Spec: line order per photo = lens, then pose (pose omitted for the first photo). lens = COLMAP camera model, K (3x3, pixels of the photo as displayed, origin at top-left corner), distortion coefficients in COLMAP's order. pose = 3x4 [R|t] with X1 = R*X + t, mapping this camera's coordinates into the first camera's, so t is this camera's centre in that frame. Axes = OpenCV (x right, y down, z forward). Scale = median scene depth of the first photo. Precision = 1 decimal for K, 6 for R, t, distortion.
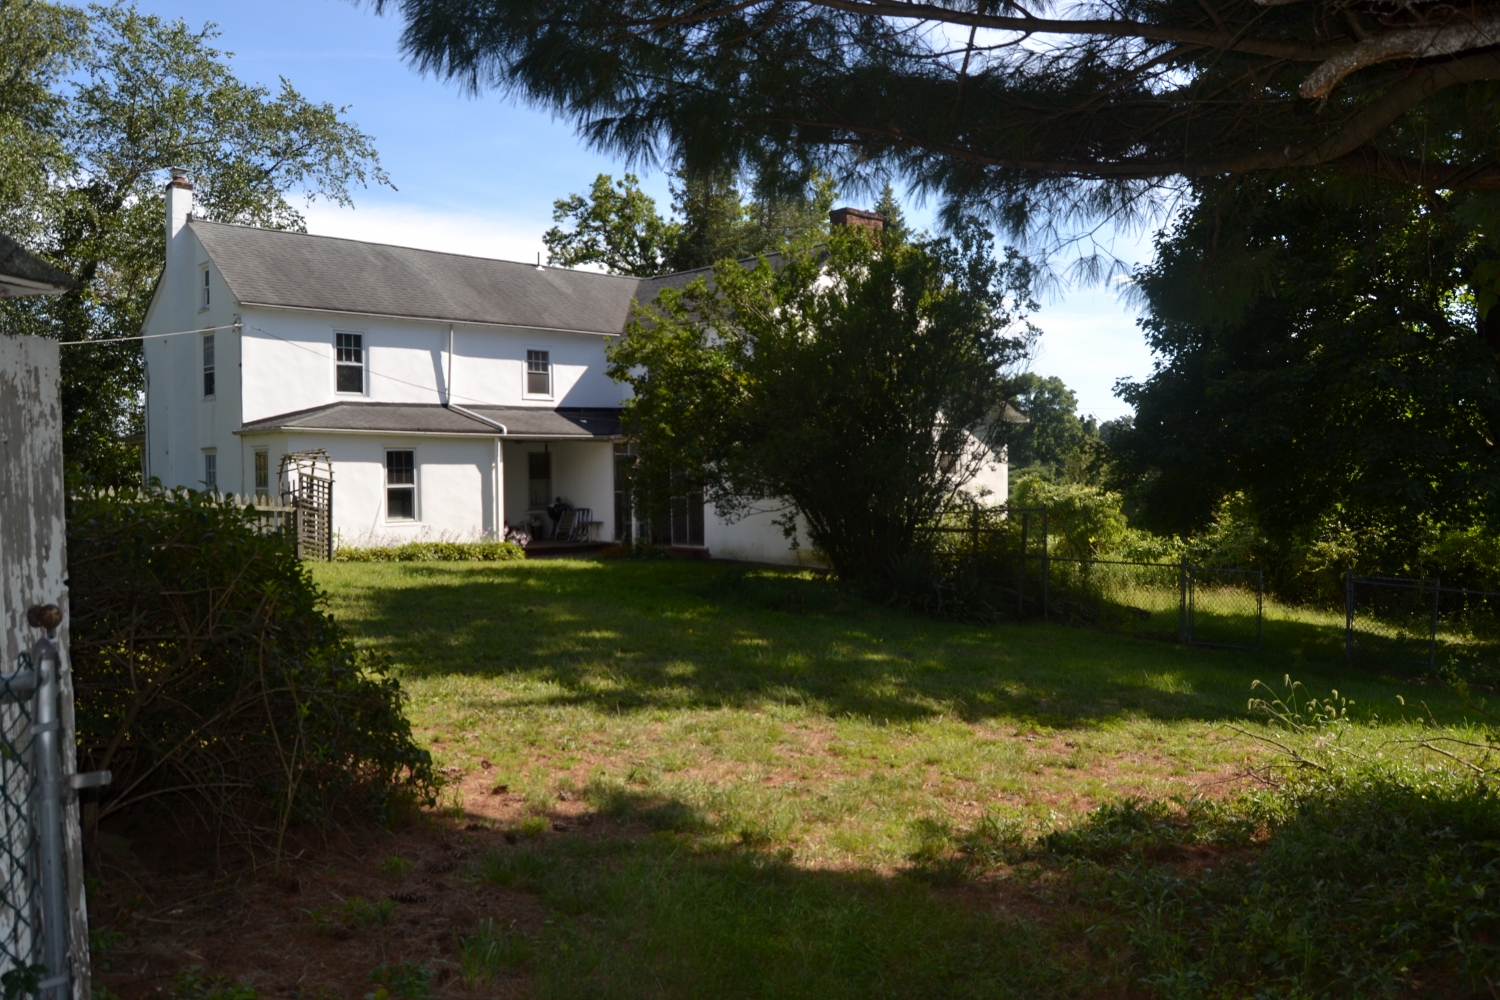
lens RADIAL K [[1222.9, 0, 748.4], [0, 1222.9, 496.1], [0, 0, 1]] dist [-0.084275, 0.019989]
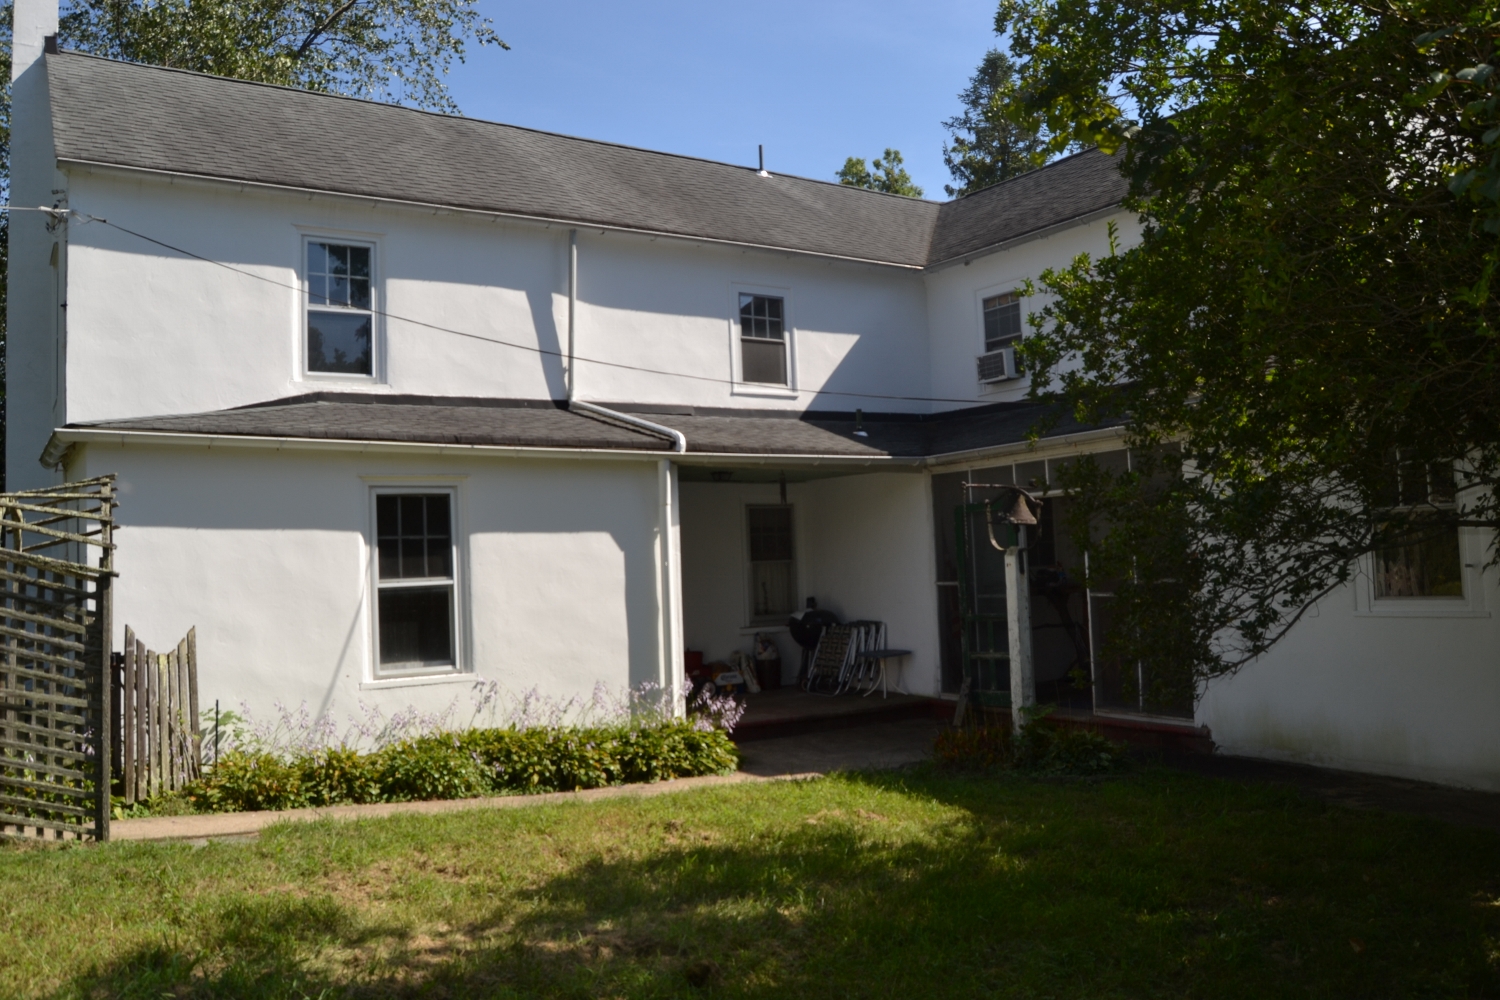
lens RADIAL K [[1222.9, 0, 755.3], [0, 1222.9, 491.2], [0, 0, 1]] dist [-0.084275, 0.019989]
pose [[0.980592, -0.037552, -0.192431, -0.090375], [0.023509, 0.996925, -0.074747, -0.005581], [0.194646, 0.068773, 0.978460, 0.565893]]
